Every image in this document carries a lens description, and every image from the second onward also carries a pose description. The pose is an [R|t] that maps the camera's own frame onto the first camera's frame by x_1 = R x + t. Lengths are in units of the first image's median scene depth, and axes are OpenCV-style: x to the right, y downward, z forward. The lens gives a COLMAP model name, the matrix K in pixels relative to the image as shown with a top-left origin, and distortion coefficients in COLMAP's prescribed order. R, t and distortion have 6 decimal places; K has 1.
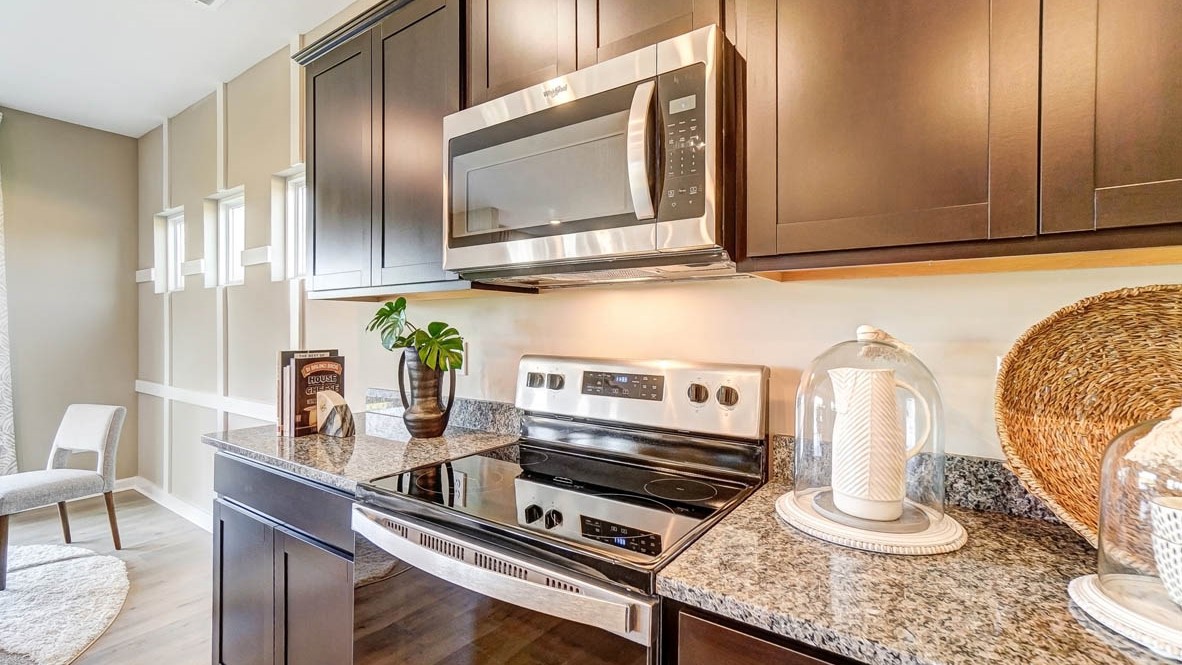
lens RADIAL K [[520.9, 0, 590.6], [0, 520.9, 328.7], [0, 0, 1]] dist [-0.003143, 0.000181]
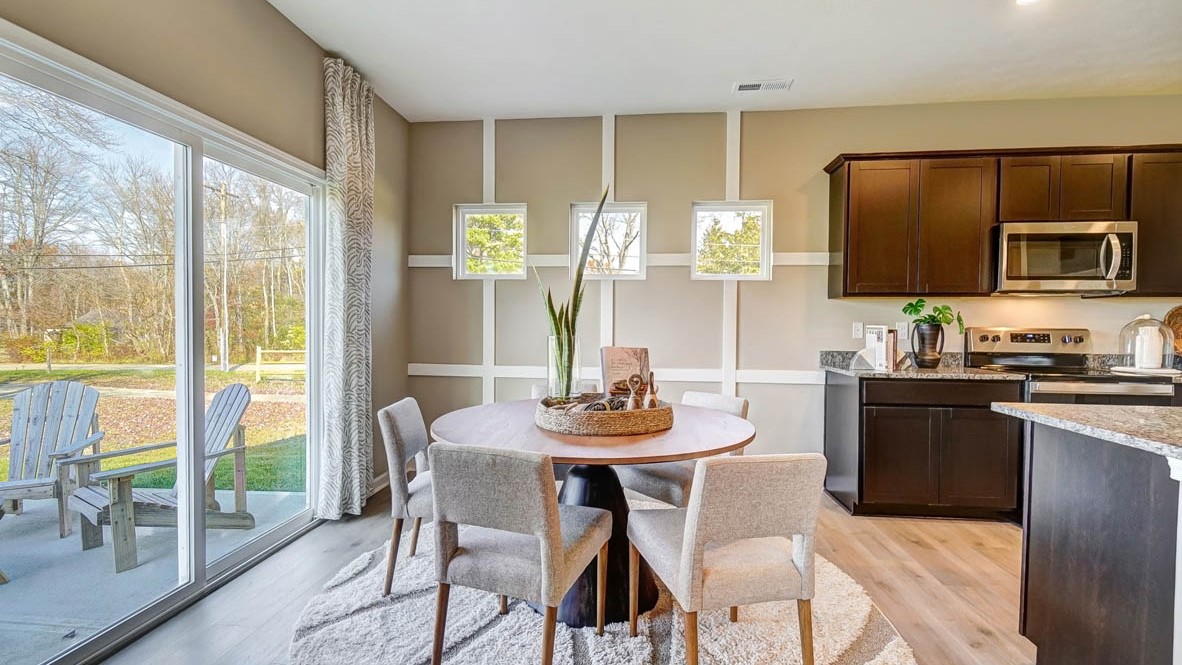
lens RADIAL K [[520.9, 0, 590.6], [0, 520.9, 328.7], [0, 0, 1]] dist [-0.003143, 0.000181]
pose [[0.878463, -0.005130, 0.477784, -2.346061], [-0.001765, 0.999901, 0.013981, 0.026109], [-0.477808, -0.013125, 0.878366, -0.134550]]
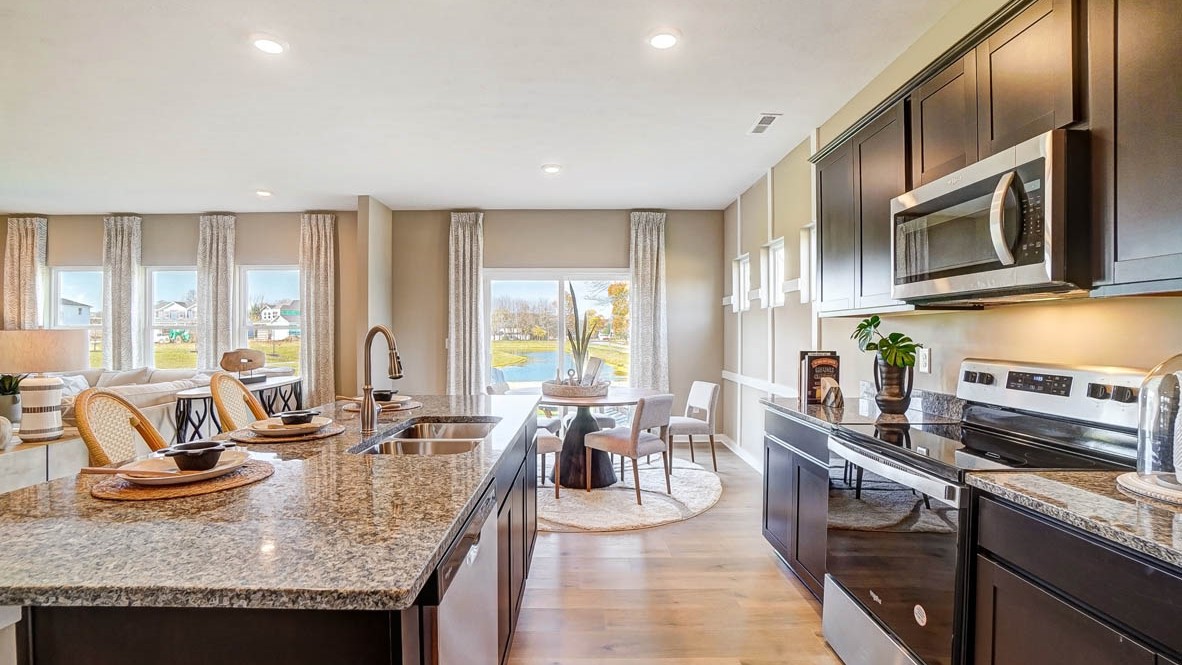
lens RADIAL K [[520.9, 0, 590.6], [0, 520.9, 328.7], [0, 0, 1]] dist [-0.003143, 0.000181]
pose [[0.575581, -0.008350, -0.817702, 0.370242], [-0.003987, 0.999907, -0.013017, -0.001932], [0.817735, 0.010753, 0.575494, -0.485307]]
